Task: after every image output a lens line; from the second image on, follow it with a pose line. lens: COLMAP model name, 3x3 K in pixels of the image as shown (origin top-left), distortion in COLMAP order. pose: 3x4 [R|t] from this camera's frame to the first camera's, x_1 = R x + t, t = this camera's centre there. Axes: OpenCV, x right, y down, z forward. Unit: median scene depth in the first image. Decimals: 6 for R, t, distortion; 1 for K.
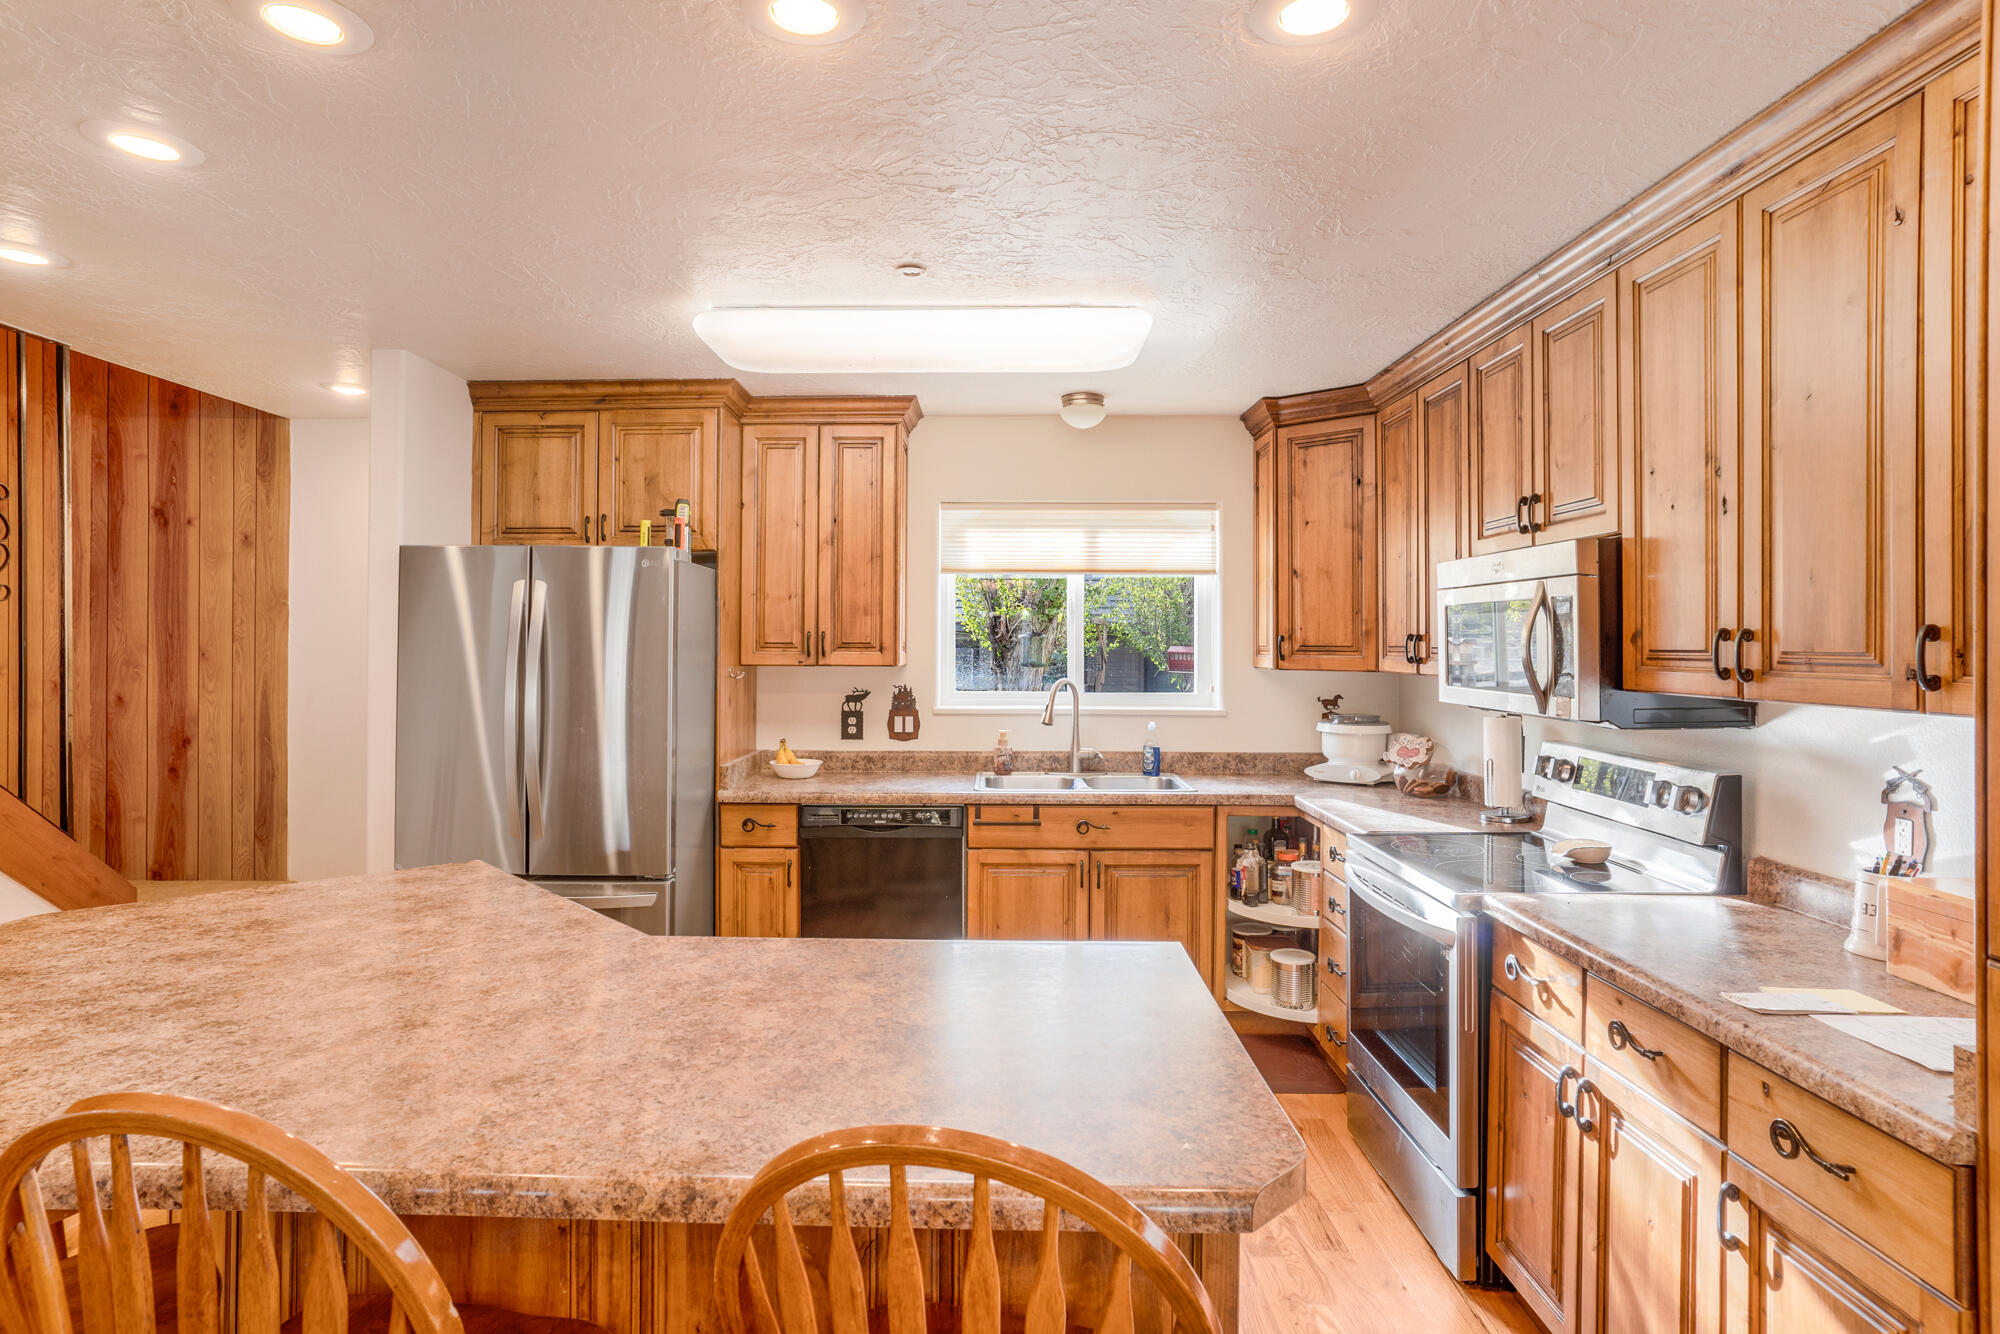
lens RADIAL K [[1045.5, 0, 982.0], [0, 1045.5, 625.9], [0, 0, 1]] dist [-0.040439, 0.020599]
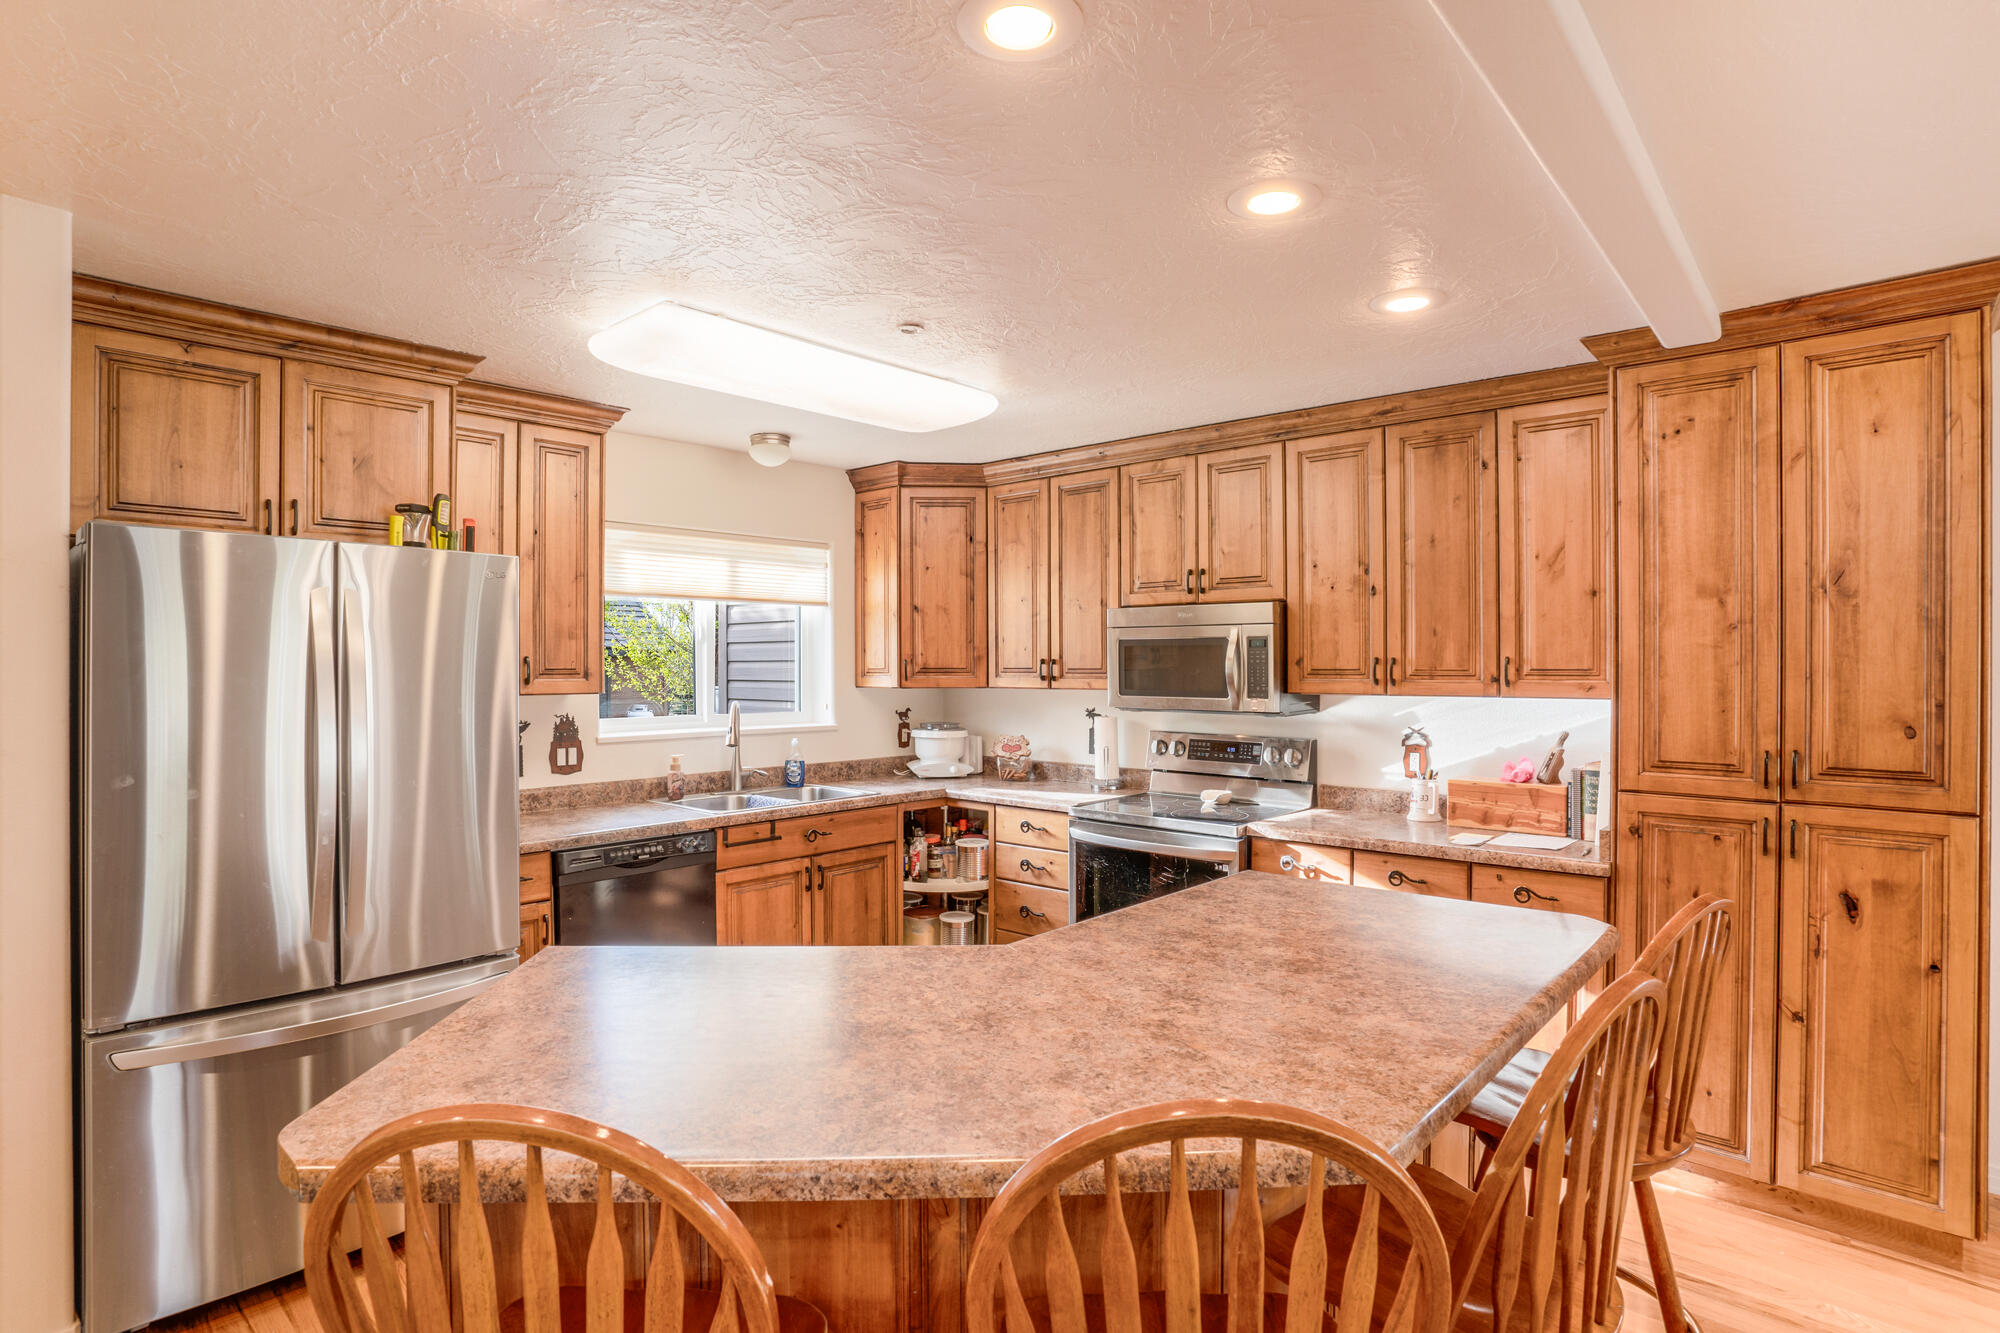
lens RADIAL K [[1001.8, 0, 972.2], [0, 1001.8, 657.8], [0, 0, 1]] dist [-0.062719, 0.027016]
pose [[0.678399, -0.000489, 0.734693, -0.546546], [-0.006571, 0.999956, 0.006732, -0.001658], [-0.734664, -0.009395, 0.678366, 0.164946]]
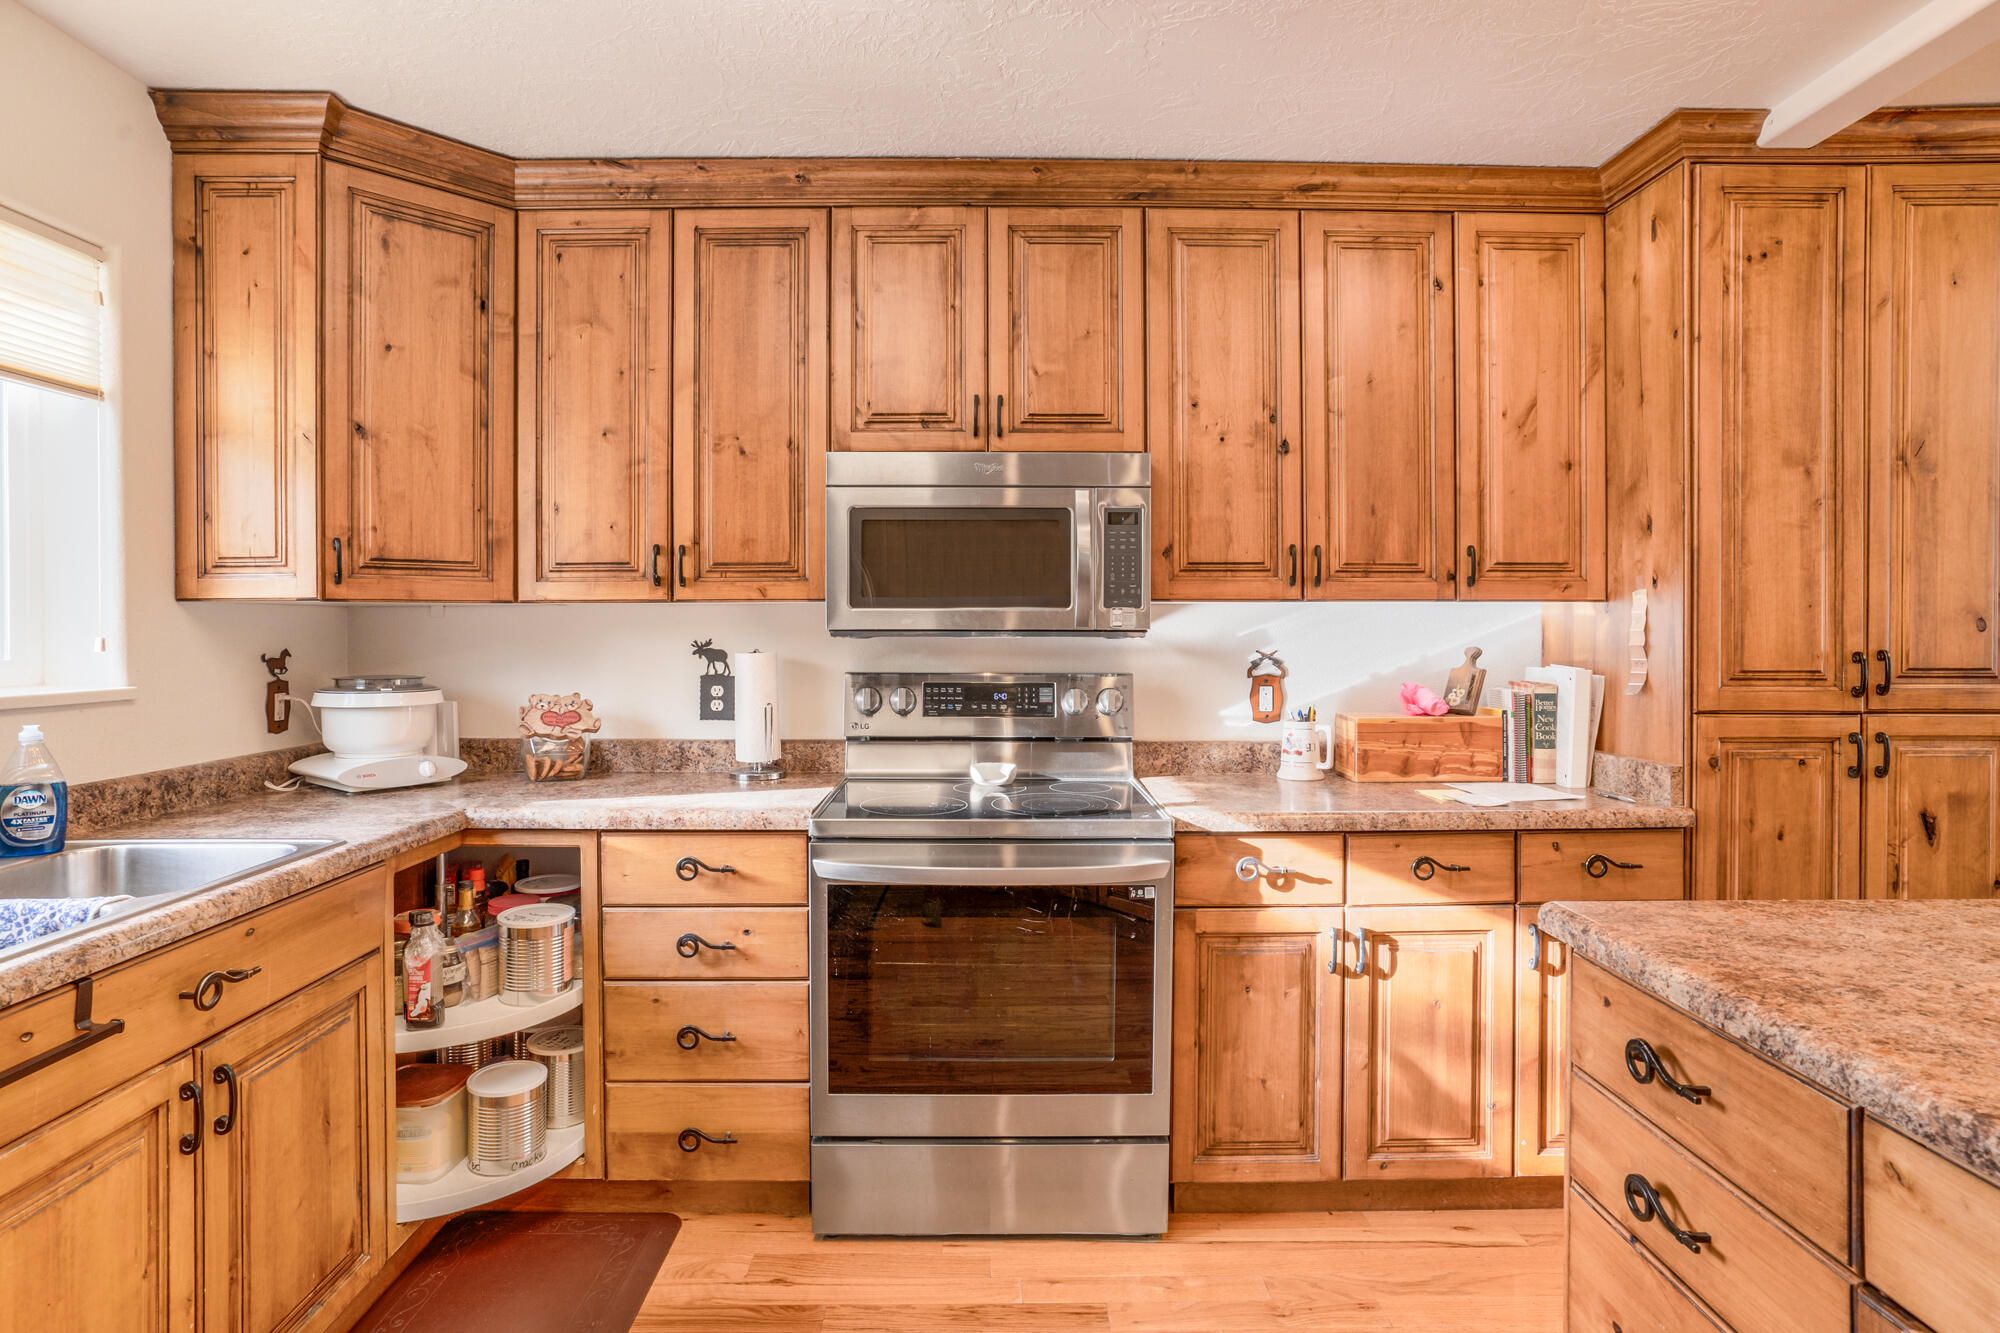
lens RADIAL K [[1045.5, 0, 981.4], [0, 1045.5, 625.0], [0, 0, 1]] dist [-0.040439, 0.020599]
pose [[-0.005940, -0.006475, 0.999961, -0.277477], [-0.014536, 0.999874, 0.006388, 0.049580], [-0.999877, -0.014498, -0.006033, 0.703510]]
